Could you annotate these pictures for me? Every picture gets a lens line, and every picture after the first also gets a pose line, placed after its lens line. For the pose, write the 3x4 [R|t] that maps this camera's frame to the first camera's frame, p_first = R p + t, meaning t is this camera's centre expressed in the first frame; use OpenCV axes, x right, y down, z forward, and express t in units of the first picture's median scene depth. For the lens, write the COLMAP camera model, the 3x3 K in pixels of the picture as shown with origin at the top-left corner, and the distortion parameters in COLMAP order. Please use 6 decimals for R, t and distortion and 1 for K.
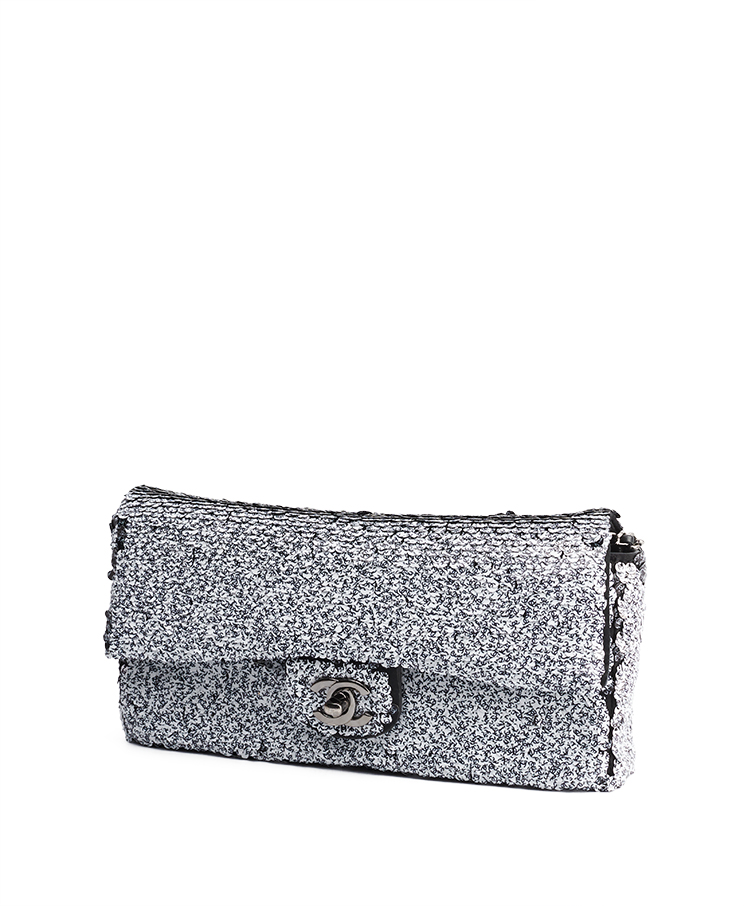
lens RADIAL K [[1928.0, 0, 372.0], [0, 1928.0, 453.0], [0, 0, 1]] dist [0.048895, 0.055827]
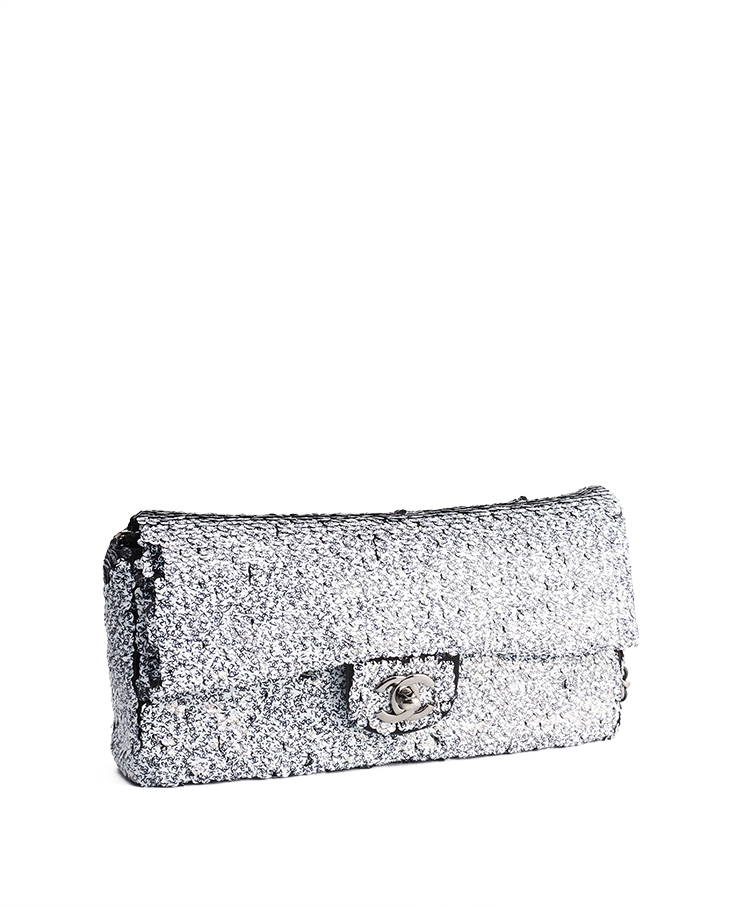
lens RADIAL K [[1928.0, 0, 372.0], [0, 1928.0, 453.0], [0, 0, 1]] dist [0.048895, 0.055827]
pose [[0.742040, -0.065192, 0.667178, -0.701243], [0.083513, 0.996497, 0.004487, -0.005842], [-0.665133, 0.052388, 0.744885, 0.245555]]
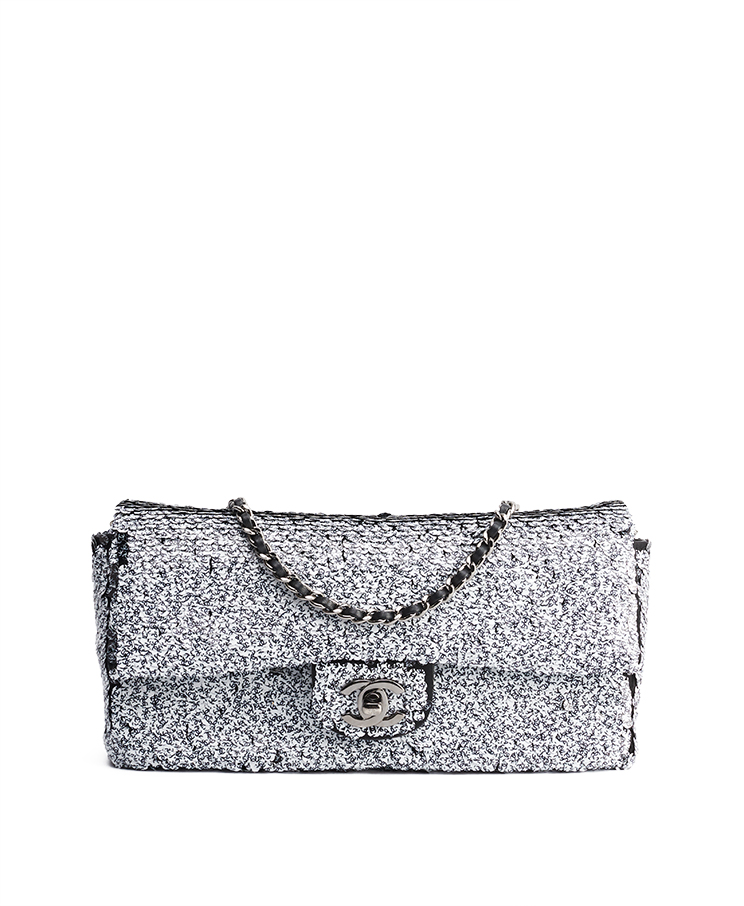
lens RADIAL K [[1928.0, 0, 372.0], [0, 1928.0, 453.0], [0, 0, 1]] dist [0.048895, 0.055827]
pose [[0.930166, -0.019995, 0.366594, -0.383350], [0.036736, 0.998574, -0.038744, 0.037825], [-0.365297, 0.049505, 0.929574, 0.057368]]
